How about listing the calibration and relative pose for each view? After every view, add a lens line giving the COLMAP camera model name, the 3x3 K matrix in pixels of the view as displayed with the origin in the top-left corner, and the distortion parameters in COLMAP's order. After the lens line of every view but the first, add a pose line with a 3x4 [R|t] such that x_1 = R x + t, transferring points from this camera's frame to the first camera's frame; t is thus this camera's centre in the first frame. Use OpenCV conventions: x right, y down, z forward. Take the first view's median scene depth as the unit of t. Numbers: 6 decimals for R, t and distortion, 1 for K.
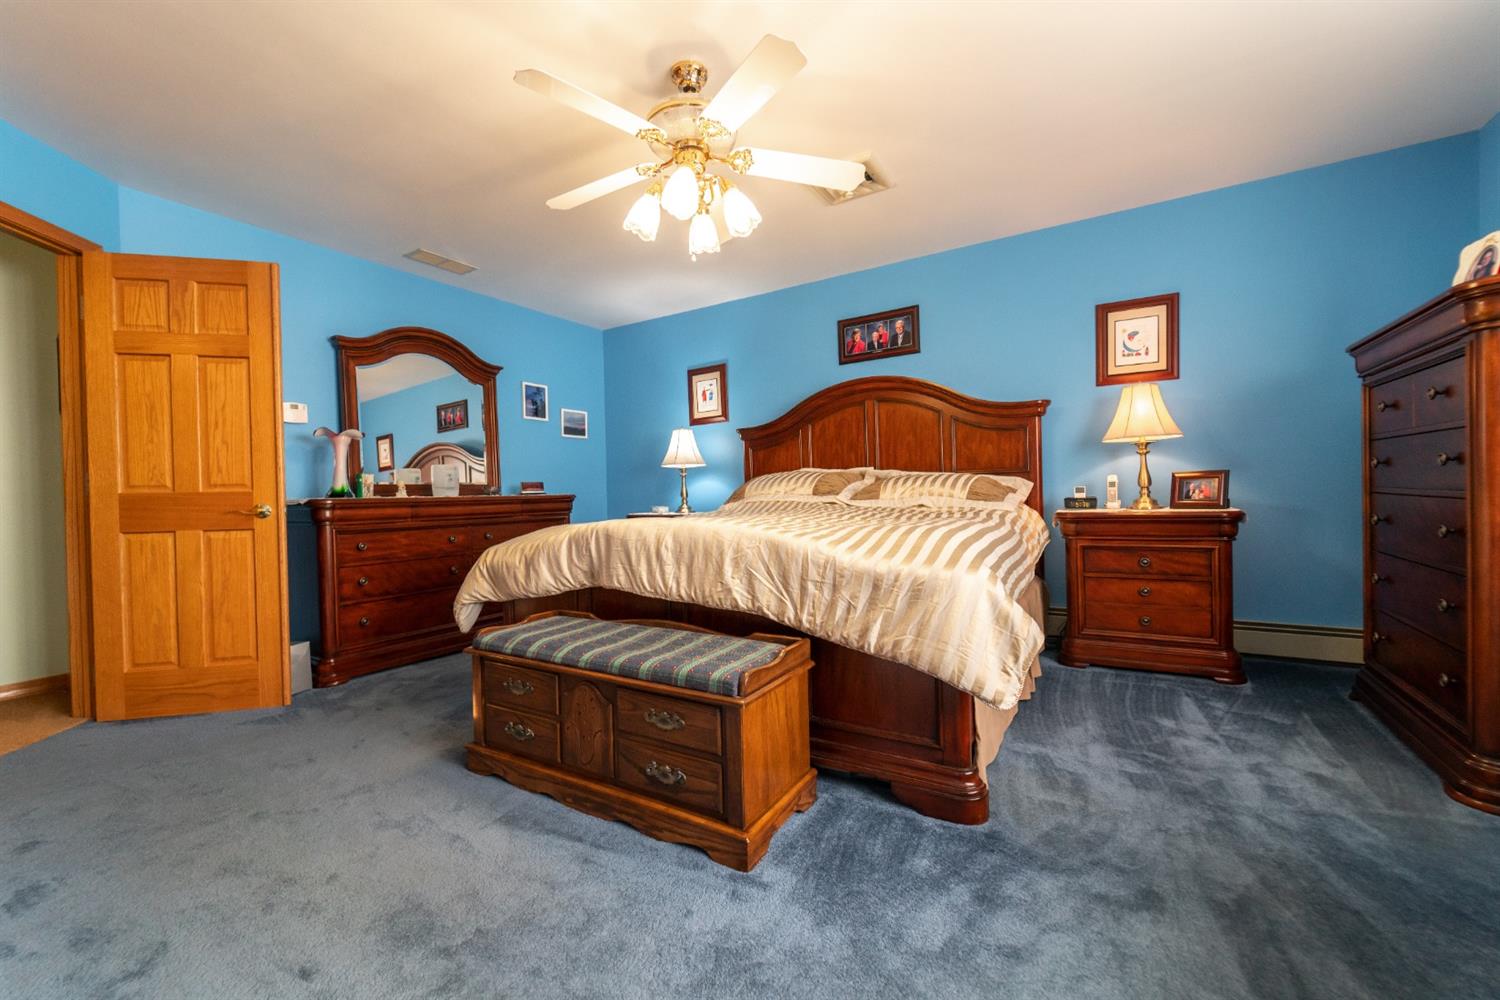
lens RADIAL K [[600.7, 0, 743.8], [0, 600.7, 497.6], [0, 0, 1]] dist [0.000188, -0.000922]
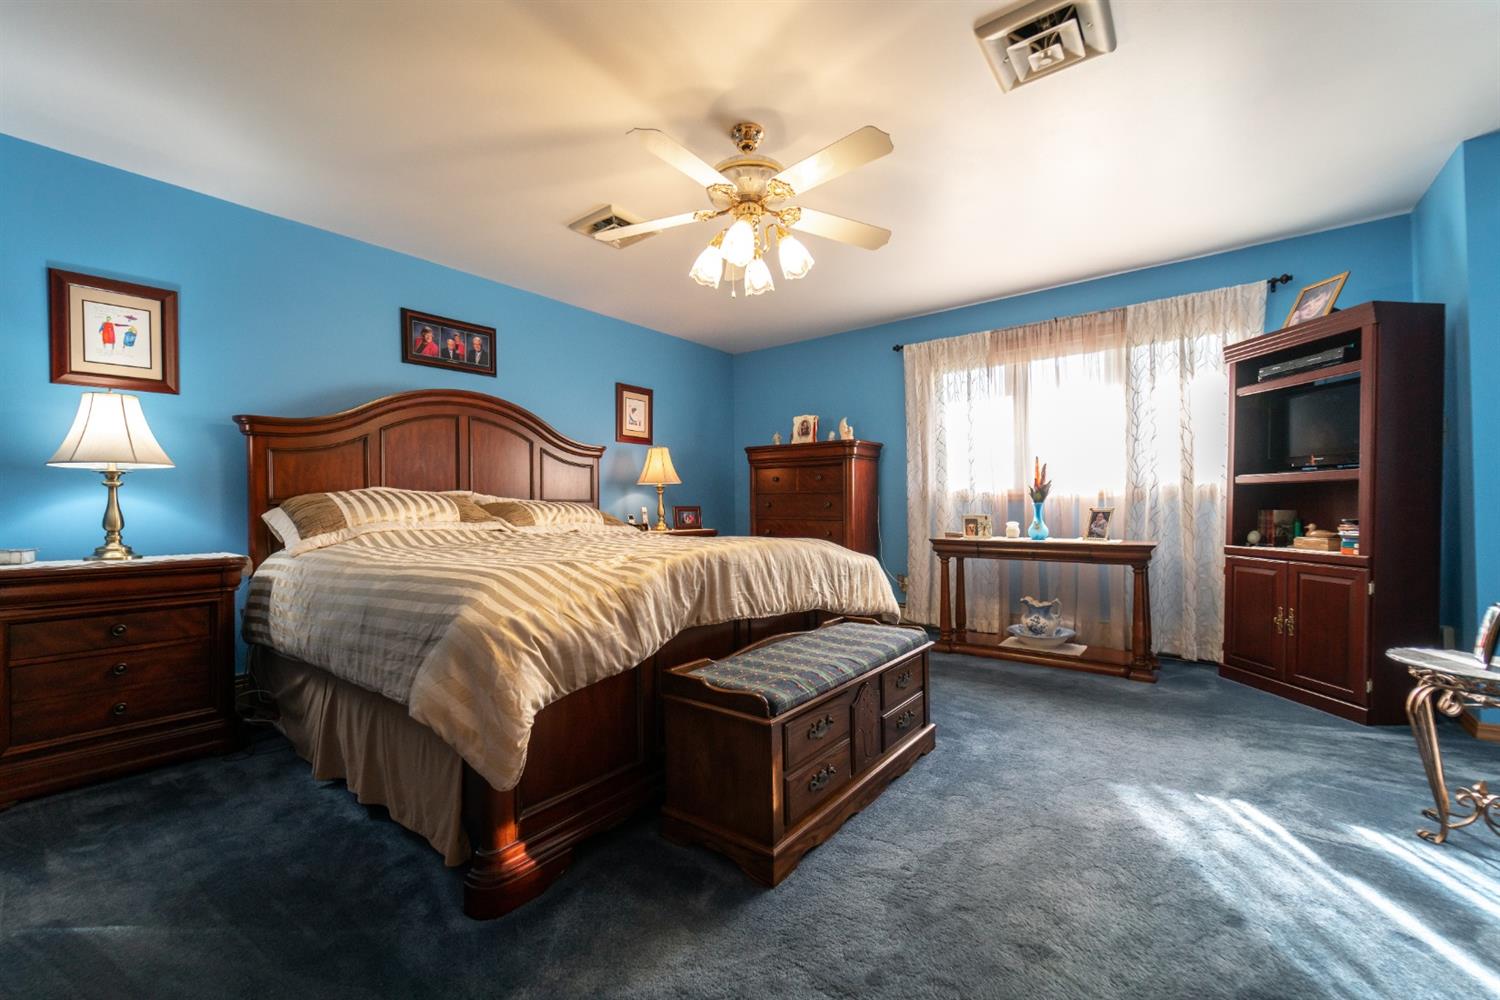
lens RADIAL K [[600.7, 0, 742.6], [0, 600.7, 505.7], [0, 0, 1]] dist [0.000188, -0.000922]
pose [[0.106169, 0.023141, 0.994079, -0.615171], [0.011646, 0.999632, -0.024514, -0.001518], [-0.994280, 0.014180, 0.105861, 0.475155]]
